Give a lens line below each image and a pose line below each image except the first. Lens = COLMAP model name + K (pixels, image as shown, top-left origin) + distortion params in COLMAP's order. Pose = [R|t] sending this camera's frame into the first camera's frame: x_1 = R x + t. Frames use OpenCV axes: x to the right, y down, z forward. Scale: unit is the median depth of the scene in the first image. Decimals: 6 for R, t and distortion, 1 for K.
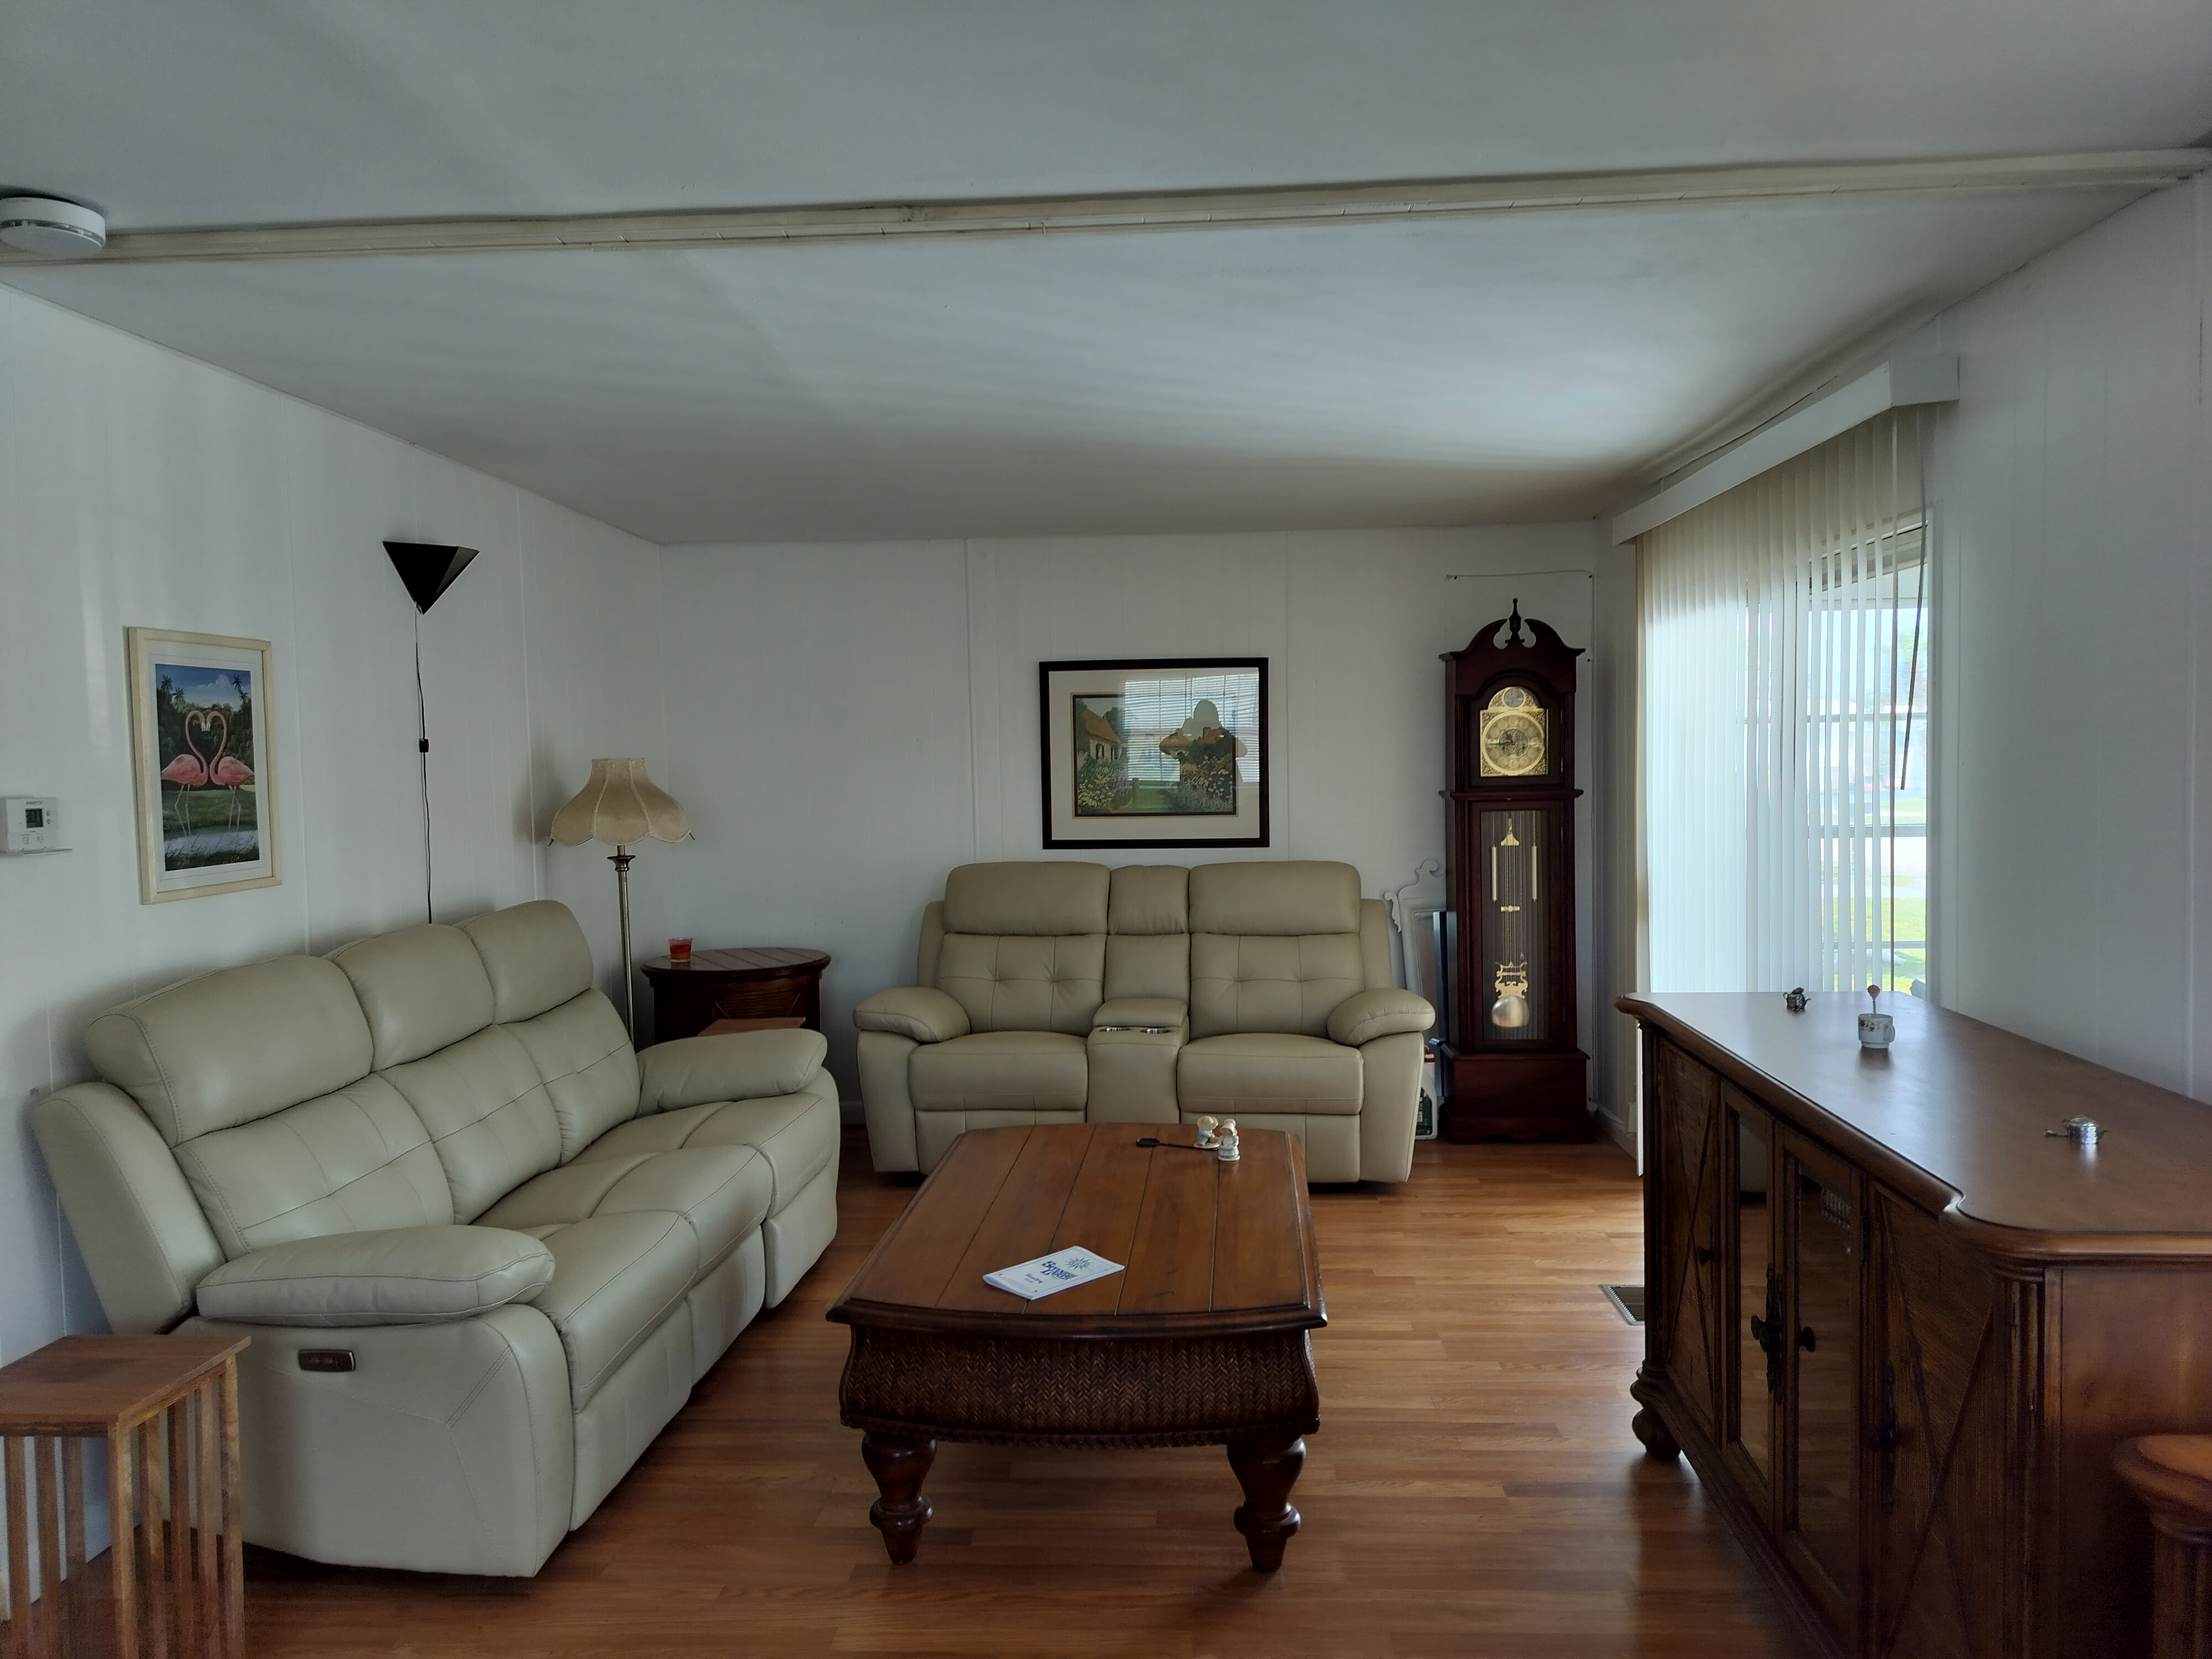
lens RADIAL K [[1555.4, 0, 1102.3], [0, 1555.4, 826.5], [0, 0, 1]] dist [0.076466, -0.102551]
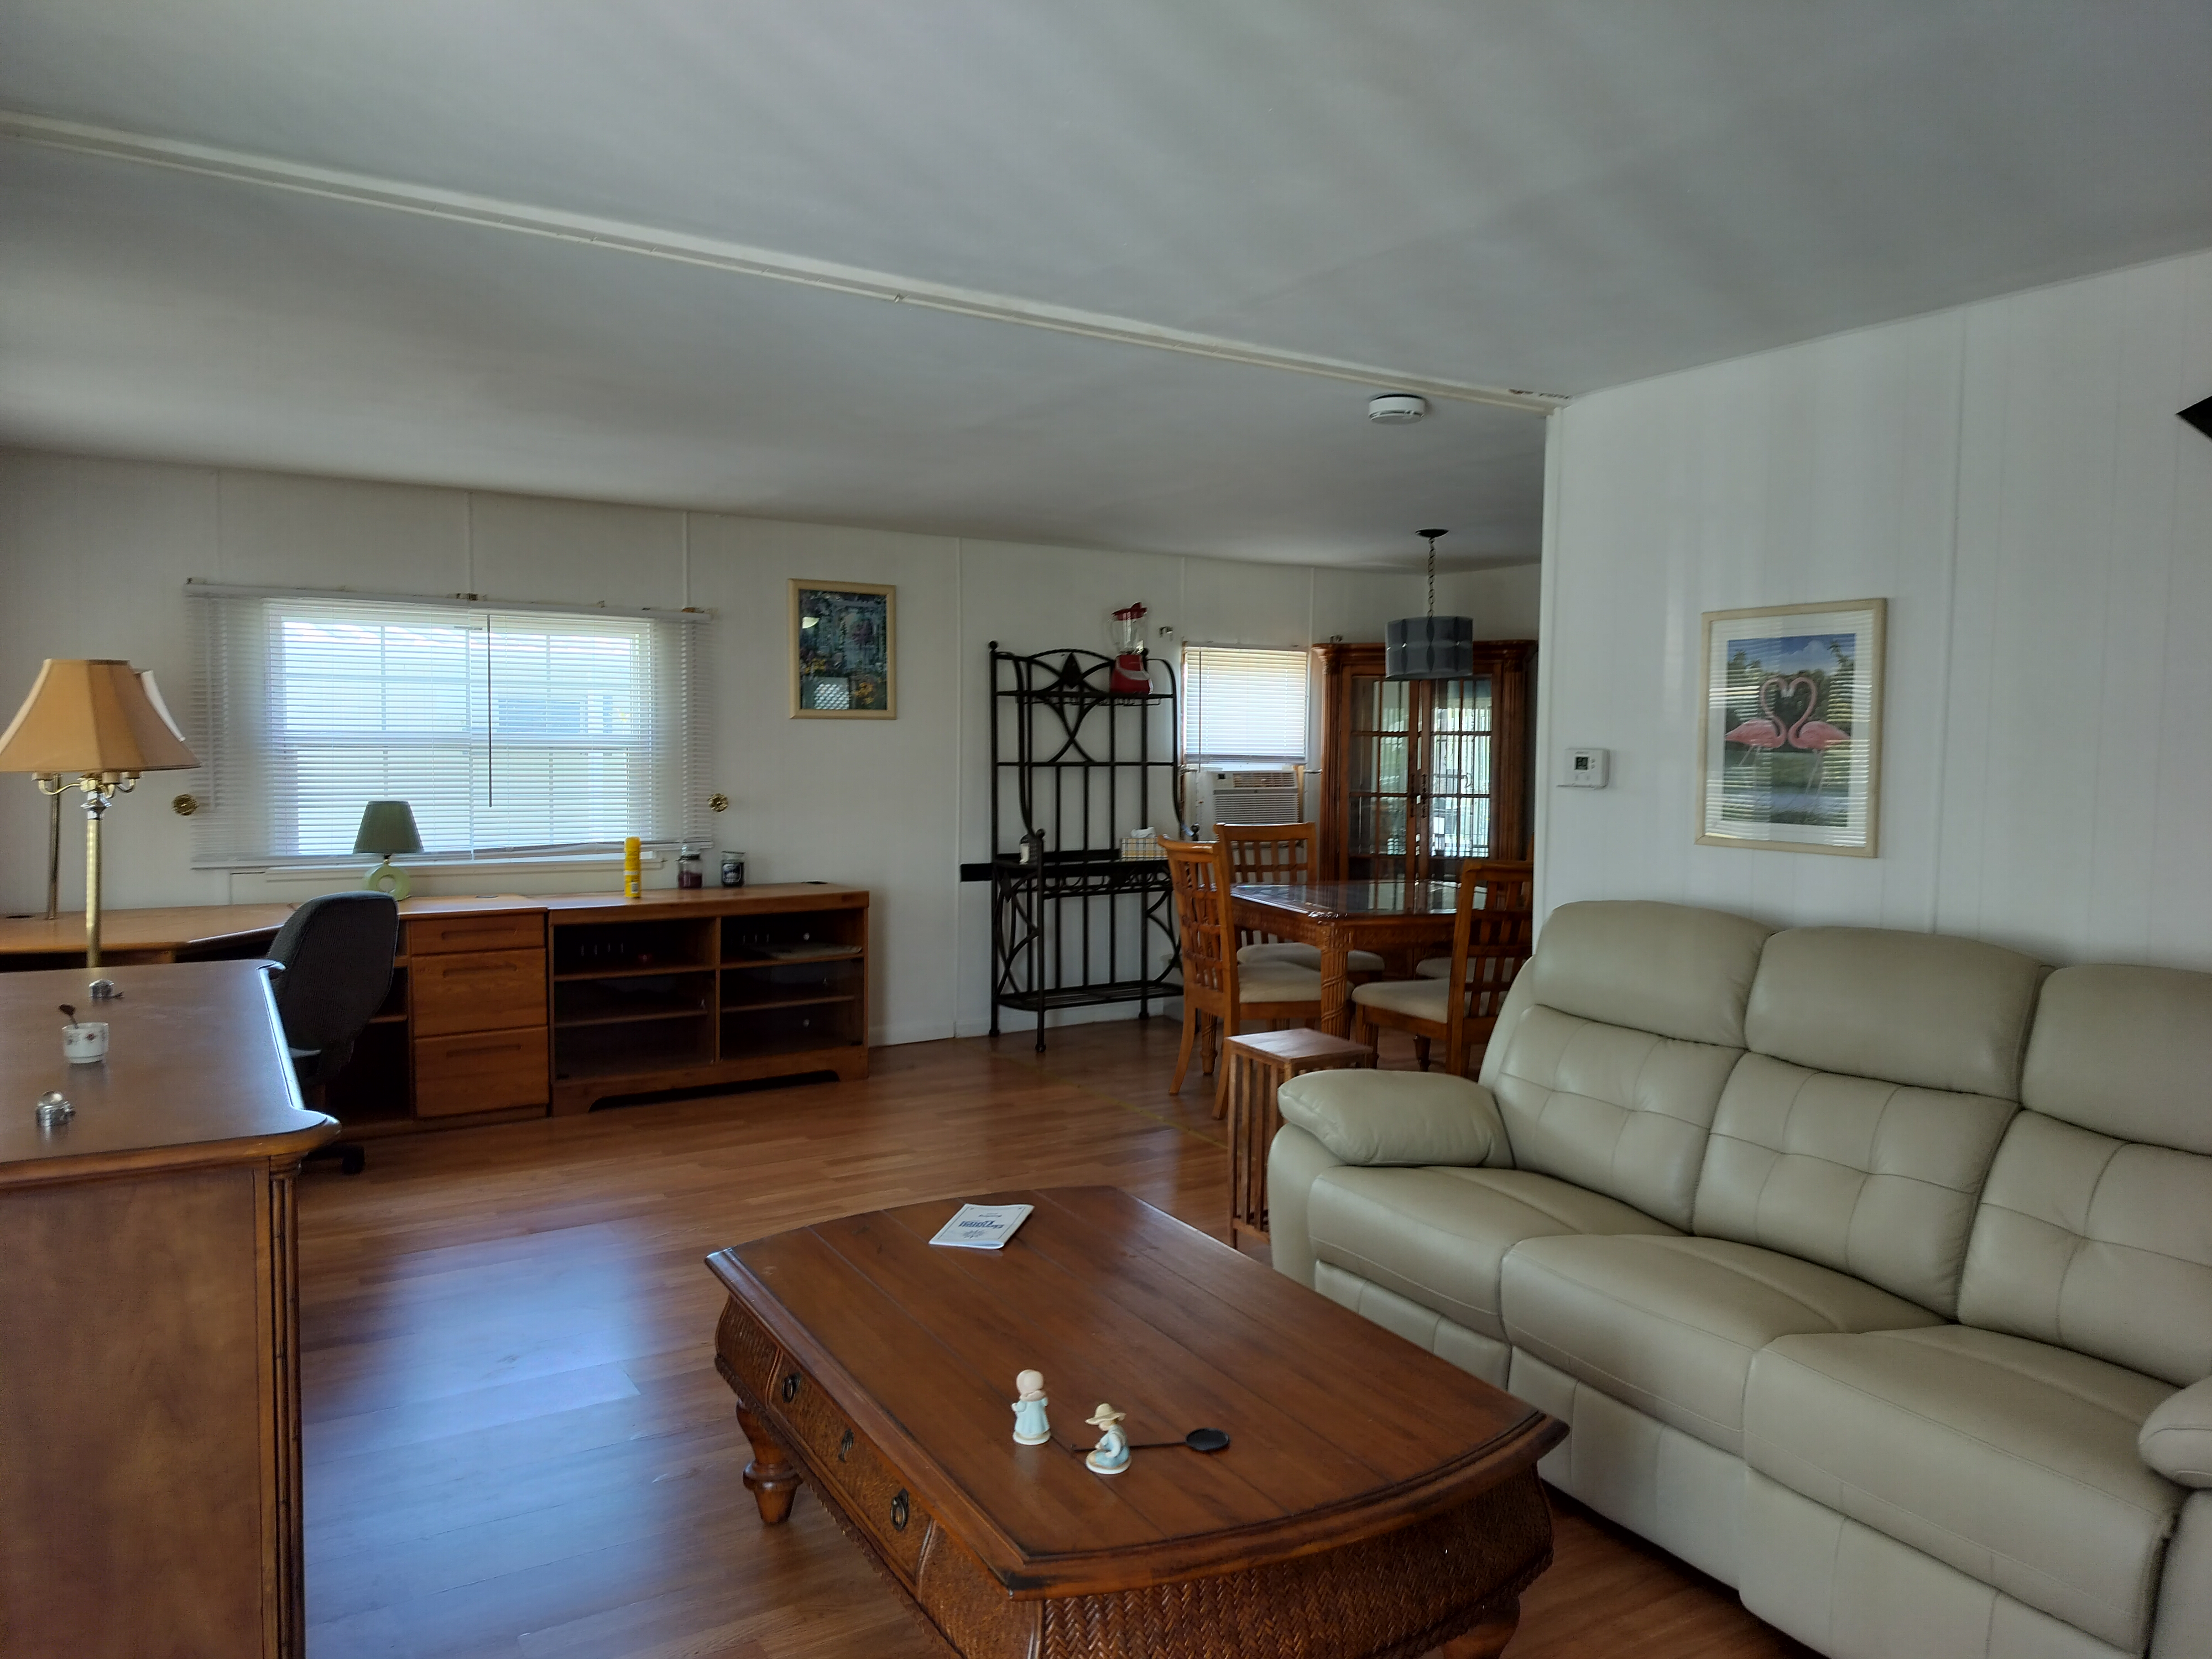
lens RADIAL K [[1555.4, 0, 1141.1], [0, 1555.4, 834.9], [0, 0, 1]] dist [0.076466, -0.102551]
pose [[-0.786803, 0.041610, -0.615800, 0.427854], [-0.033398, 0.993393, 0.109797, -0.069242], [0.616300, 0.106955, -0.780215, 1.553633]]
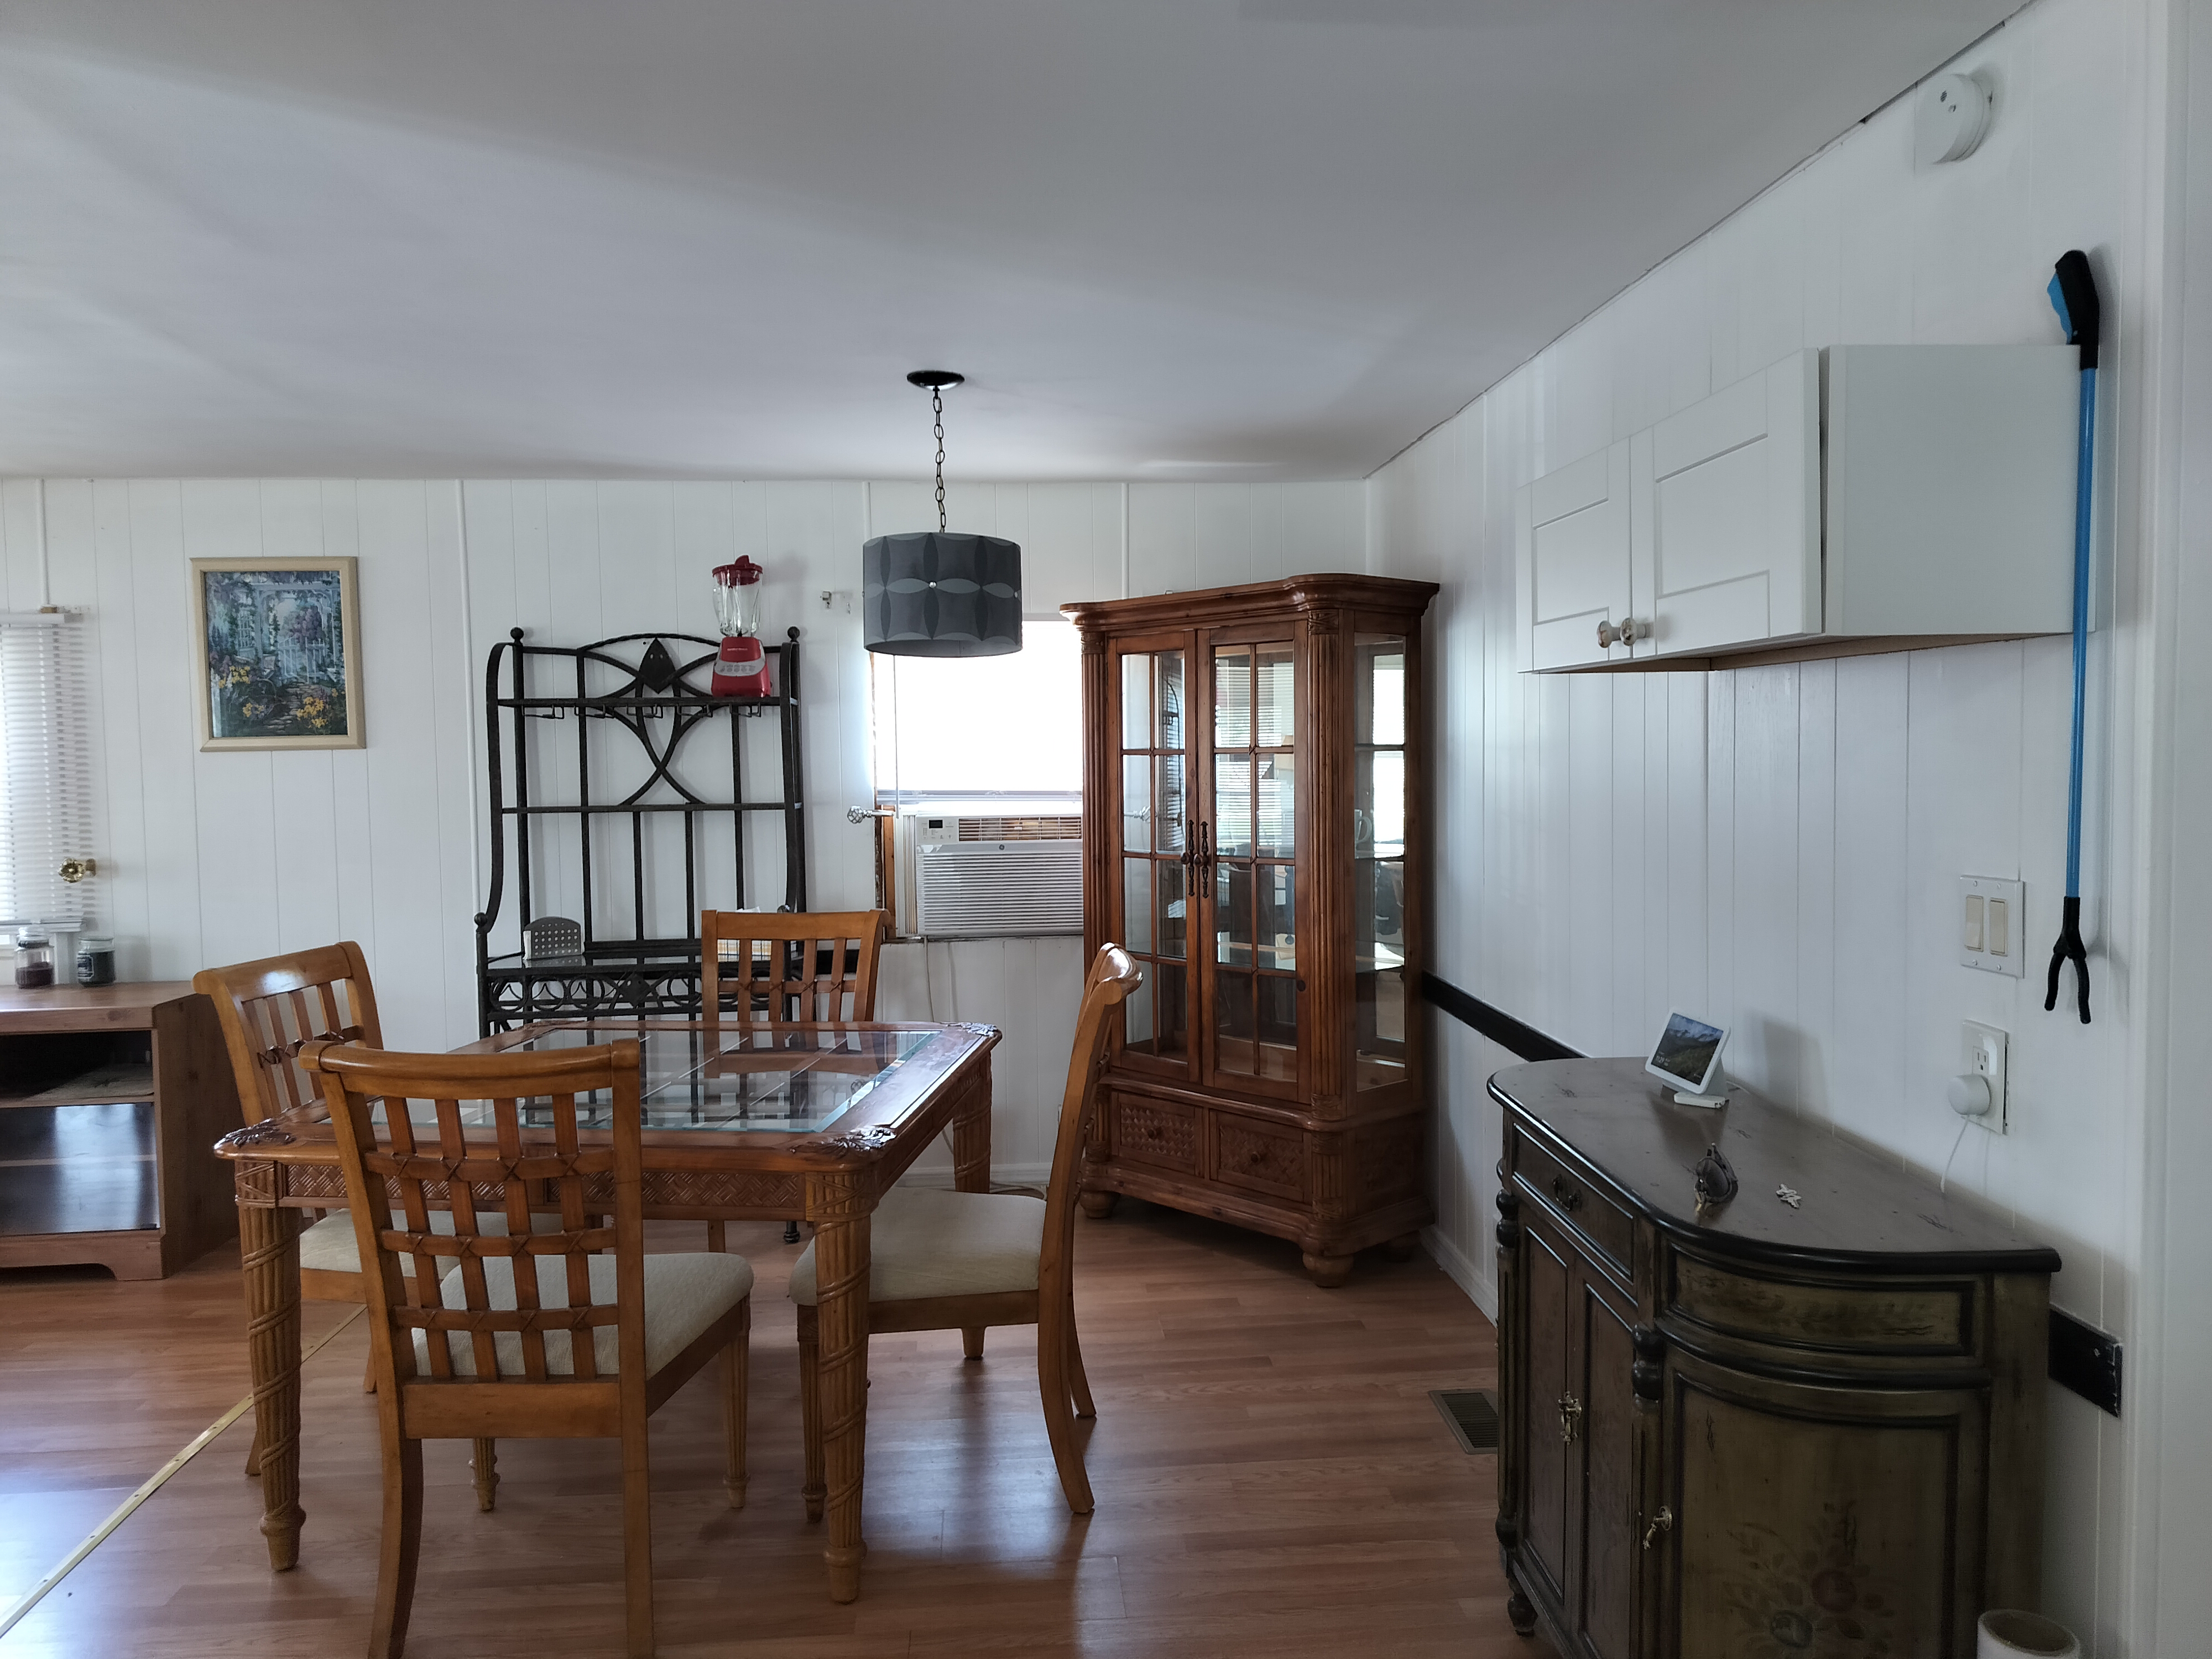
lens RADIAL K [[1555.4, 0, 1144.8], [0, 1555.4, 827.4], [0, 0, 1]] dist [0.076466, -0.102551]
pose [[-0.986744, 0.032888, -0.158915, -0.420068], [0.016165, 0.994299, 0.105399, -0.059684], [0.161476, 0.101433, -0.981650, 1.394628]]
